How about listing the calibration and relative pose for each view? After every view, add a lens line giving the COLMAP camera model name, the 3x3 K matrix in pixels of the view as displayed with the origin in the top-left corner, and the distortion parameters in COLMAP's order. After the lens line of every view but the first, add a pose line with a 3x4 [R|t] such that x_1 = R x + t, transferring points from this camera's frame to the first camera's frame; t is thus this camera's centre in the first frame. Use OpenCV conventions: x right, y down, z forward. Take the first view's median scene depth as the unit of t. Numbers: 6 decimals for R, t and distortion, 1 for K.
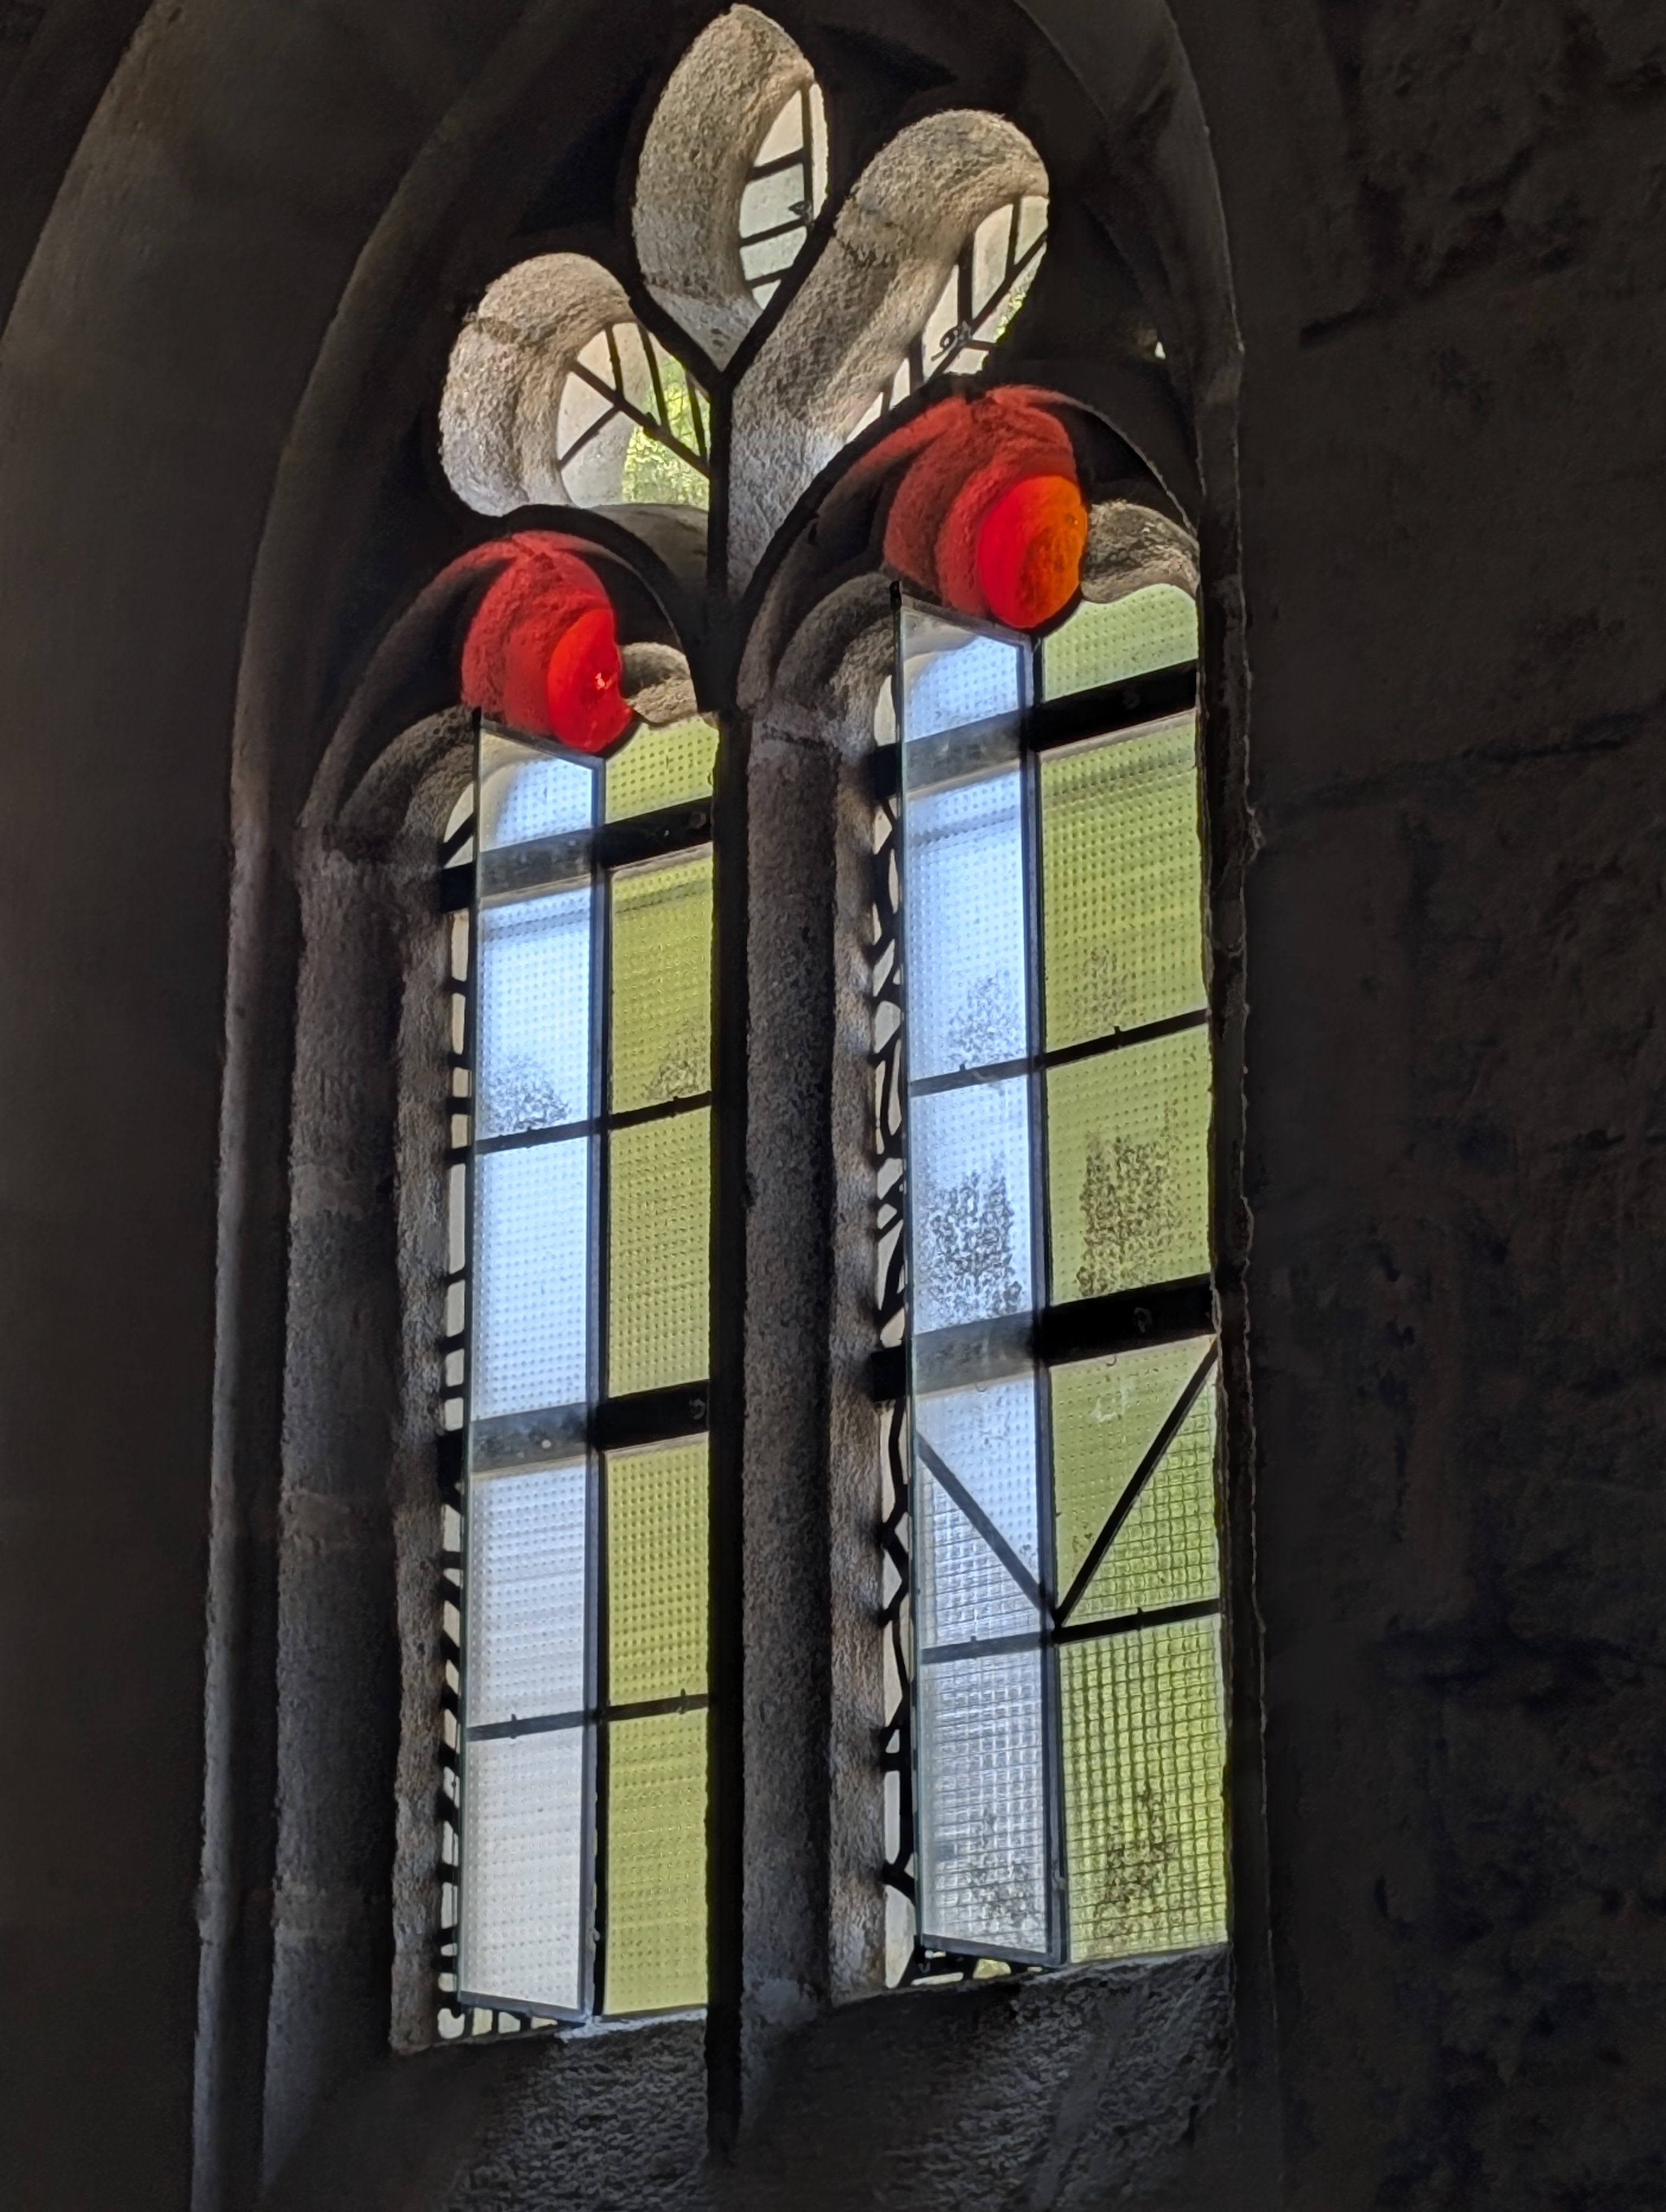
lens RADIAL K [[6840.2, 0, 833.4], [0, 6840.2, 1114.1], [0, 0, 1]] dist [0.220370, 0.000000]
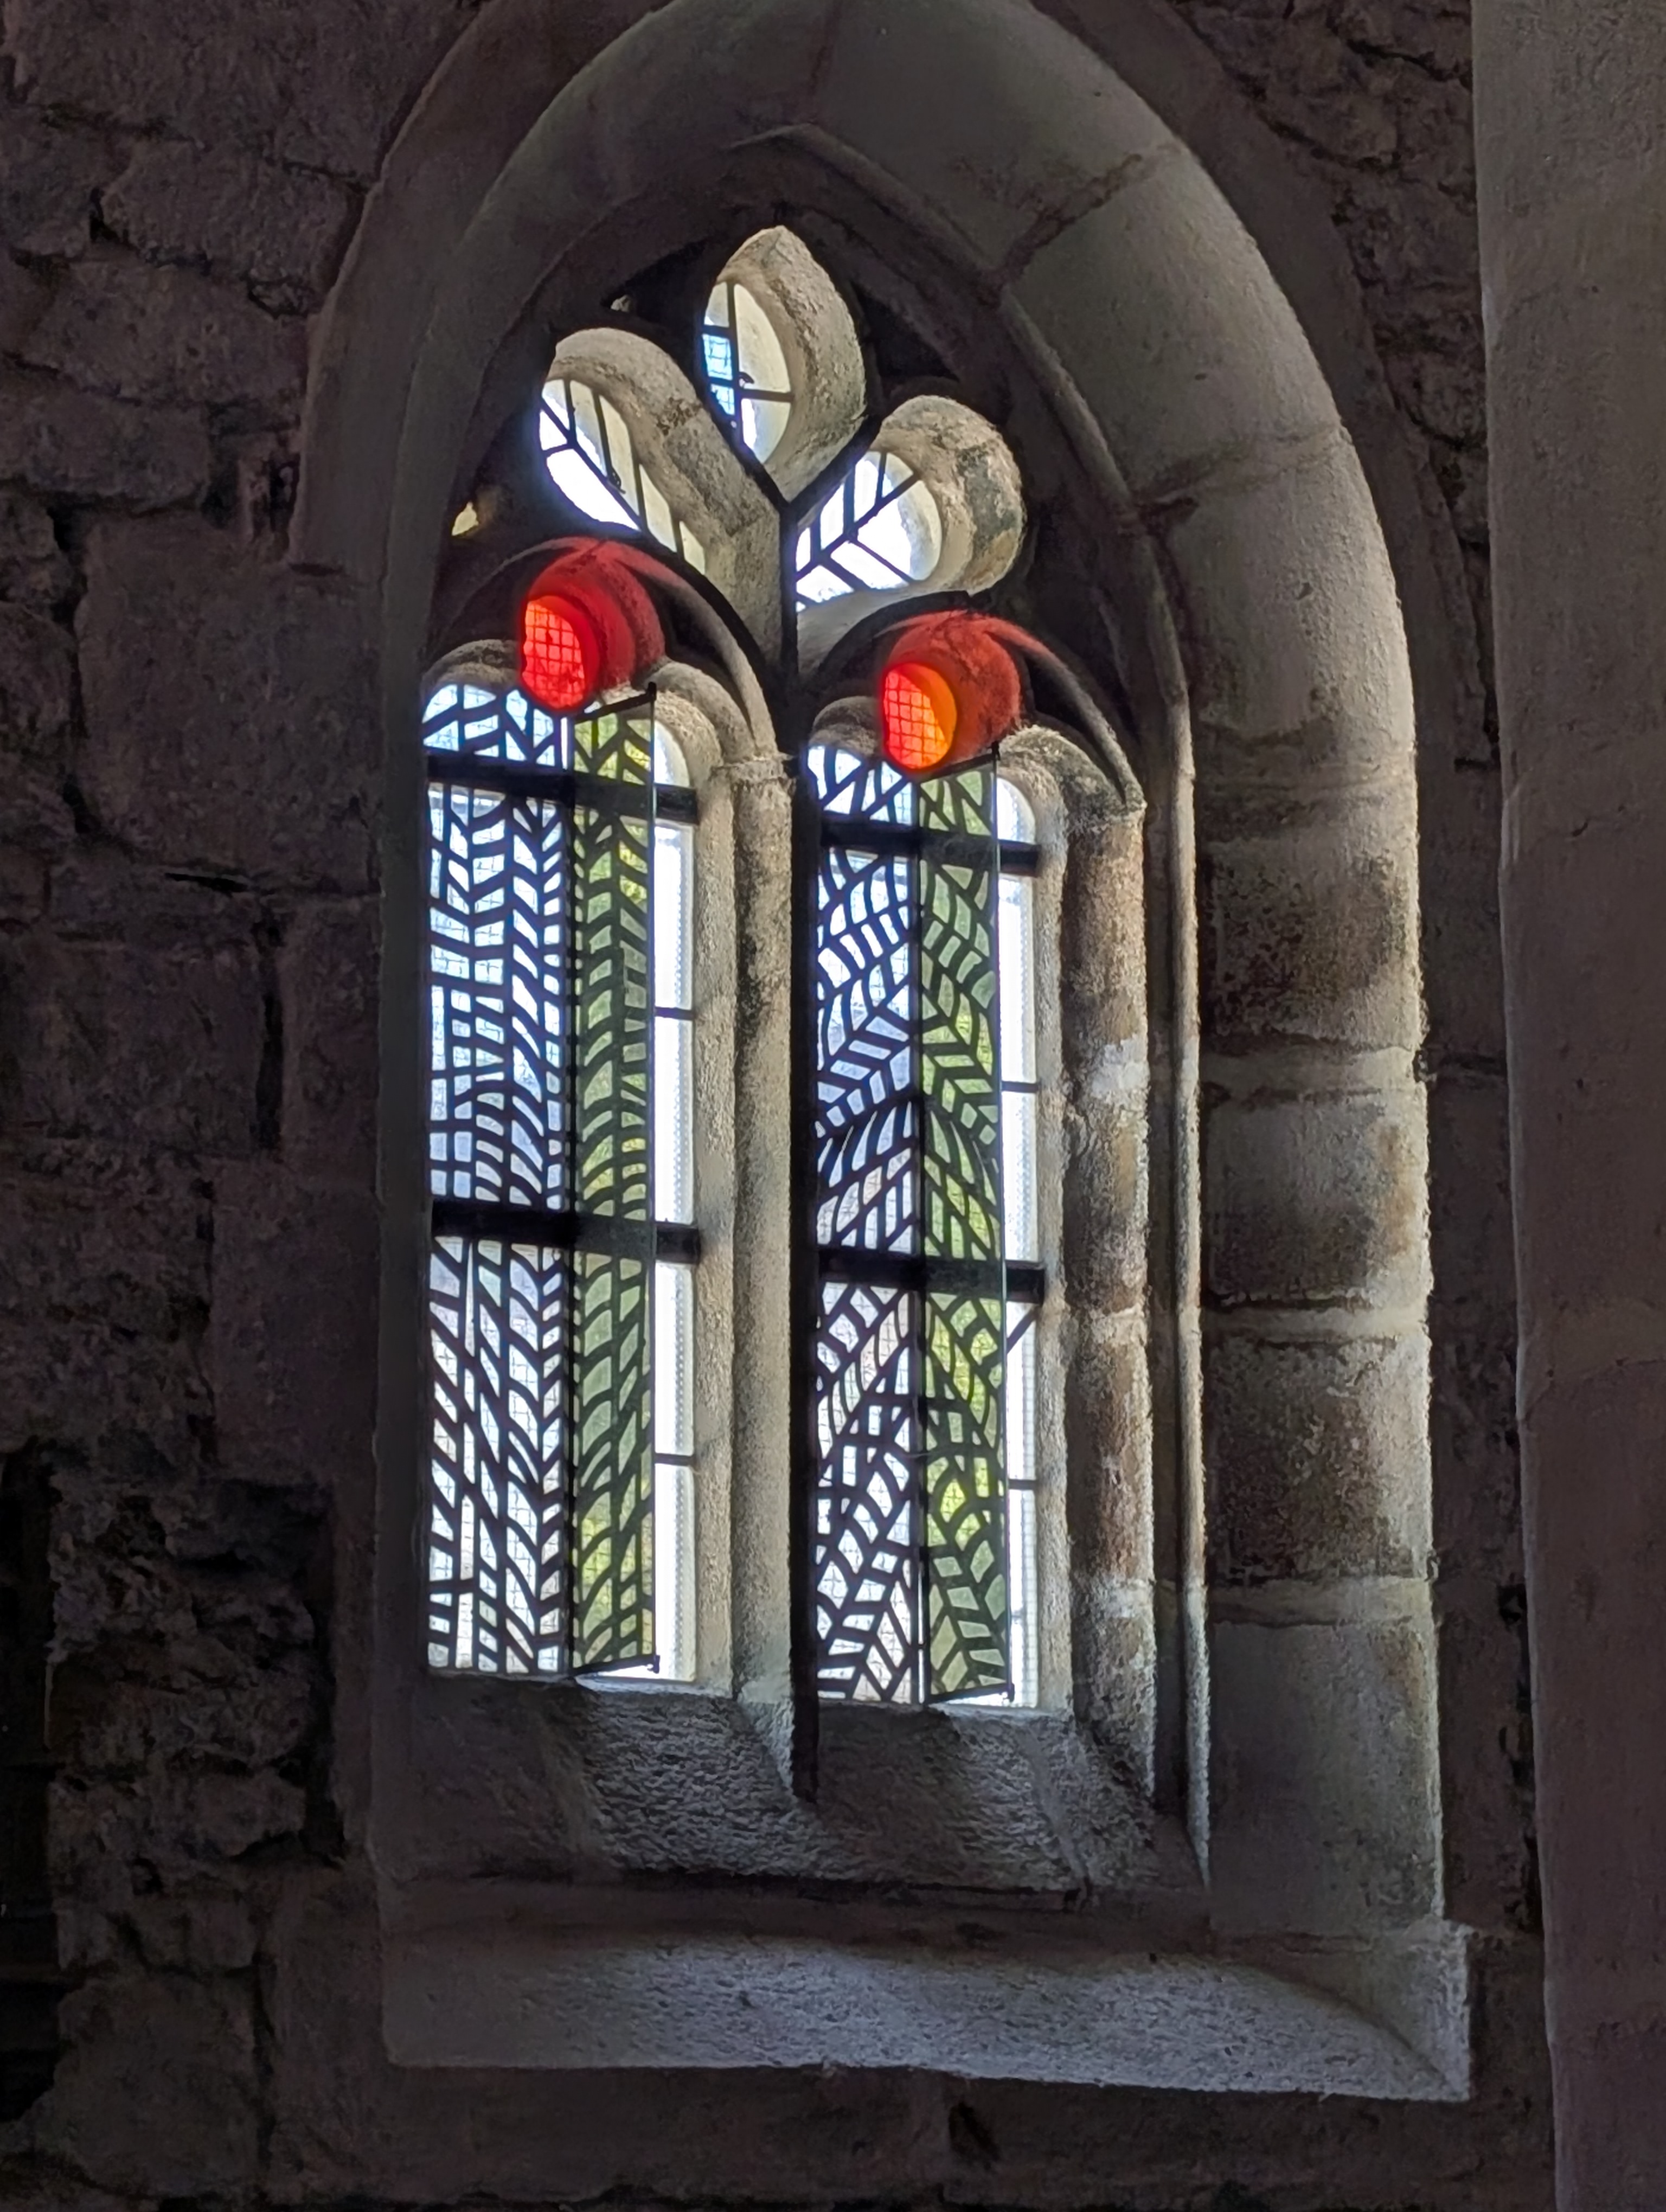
lens RADIAL K [[6840.2, 0, 820.0], [0, 6840.2, 1104.0], [0, 0, 1]] dist [0.220370, 0.000000]
pose [[0.211412, 0.191337, 0.958486, -1.367972], [-0.243265, 0.960093, -0.138001, 0.203599], [-0.946640, -0.203991, 0.249521, 0.663069]]
